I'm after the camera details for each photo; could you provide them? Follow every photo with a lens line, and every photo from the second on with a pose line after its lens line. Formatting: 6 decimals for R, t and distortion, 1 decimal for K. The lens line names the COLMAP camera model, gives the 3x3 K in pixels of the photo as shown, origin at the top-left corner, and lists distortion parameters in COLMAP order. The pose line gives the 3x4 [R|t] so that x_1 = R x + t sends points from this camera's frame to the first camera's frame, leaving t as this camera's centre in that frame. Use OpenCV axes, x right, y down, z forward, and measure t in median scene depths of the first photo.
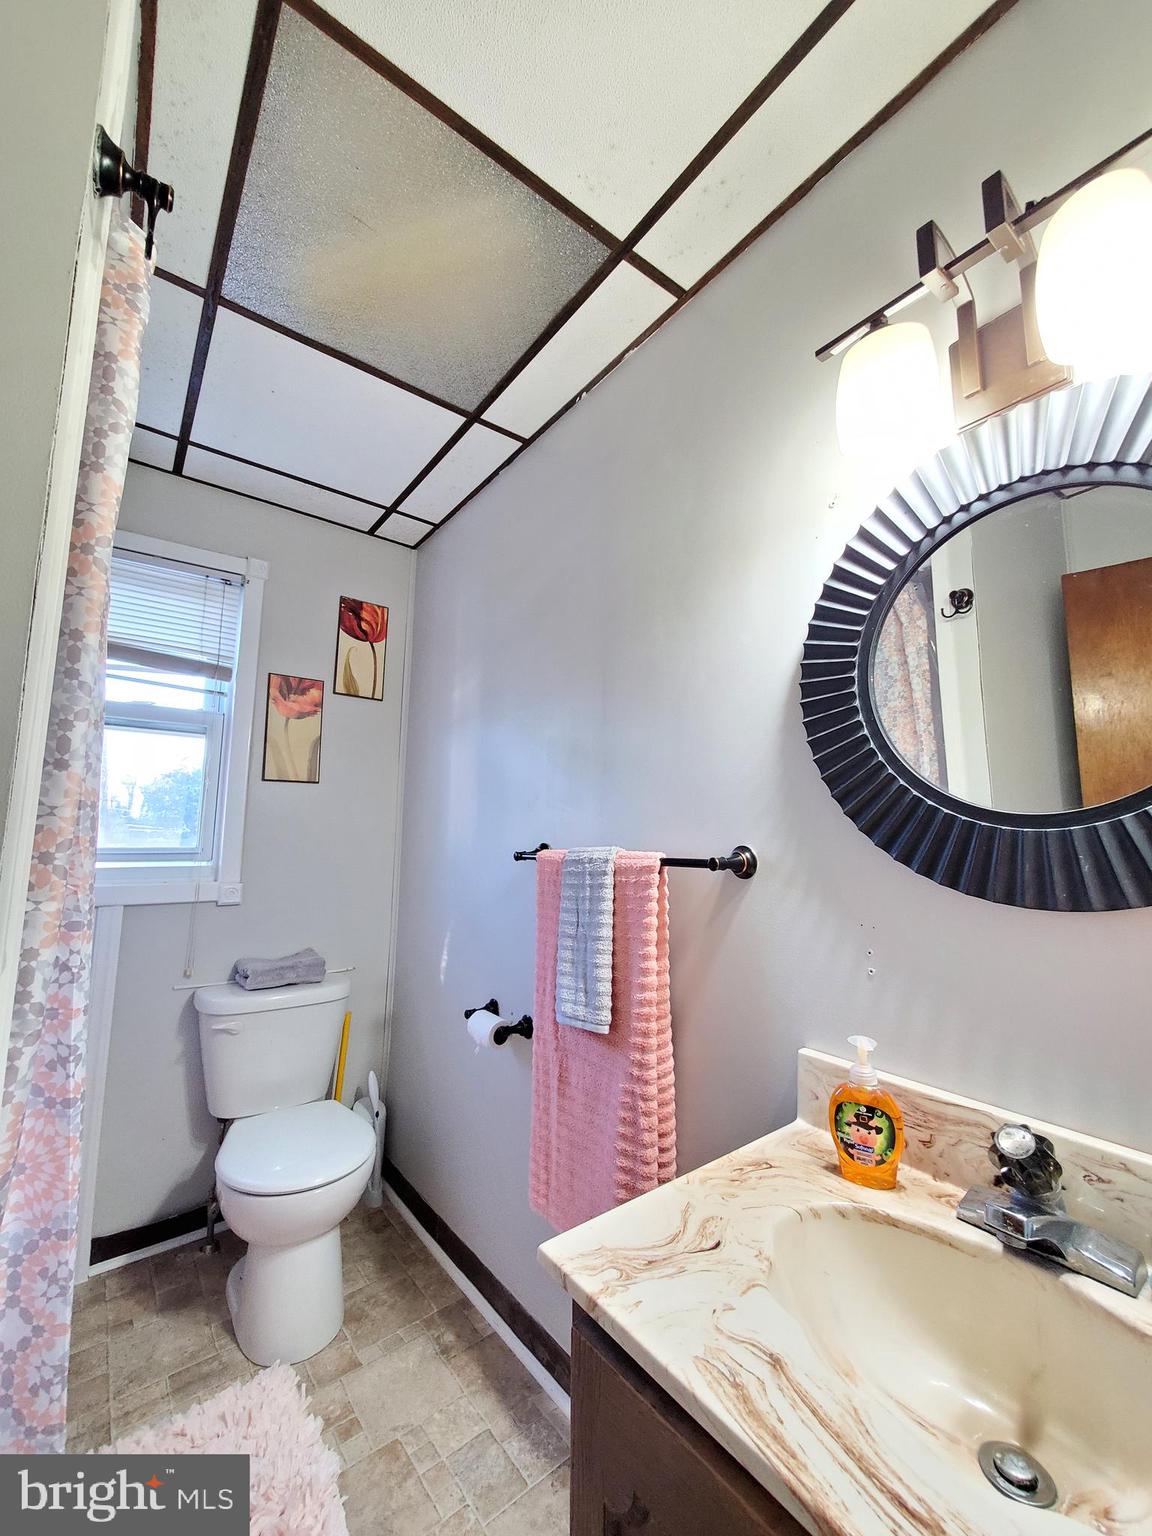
lens RADIAL K [[607.8, 0, 578.1], [0, 607.8, 768.2], [0, 0, 1]] dist [-0.000277, -0.001099]
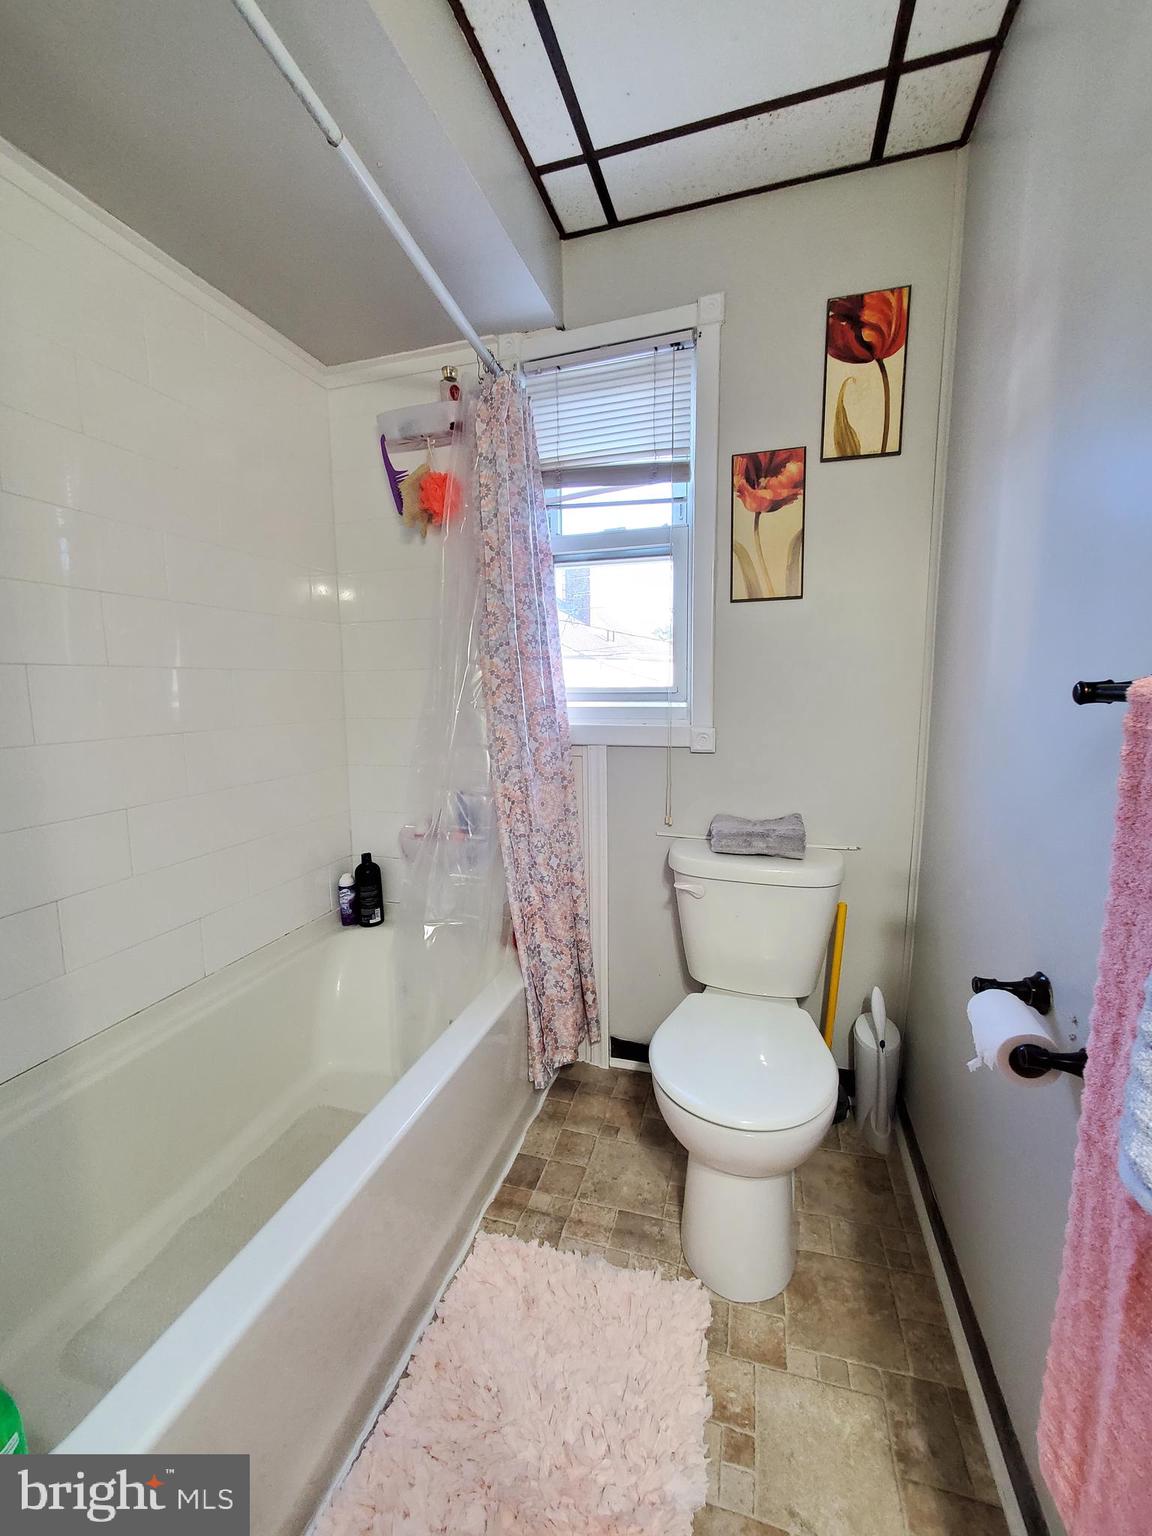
lens RADIAL K [[607.8, 0, 586.1], [0, 607.8, 760.2], [0, 0, 1]] dist [-0.000277, -0.001099]
pose [[0.582940, 0.085810, -0.807971, 0.029125], [0.107436, 0.977536, 0.181332, 0.058670], [0.805381, -0.192511, 0.560626, 0.366104]]
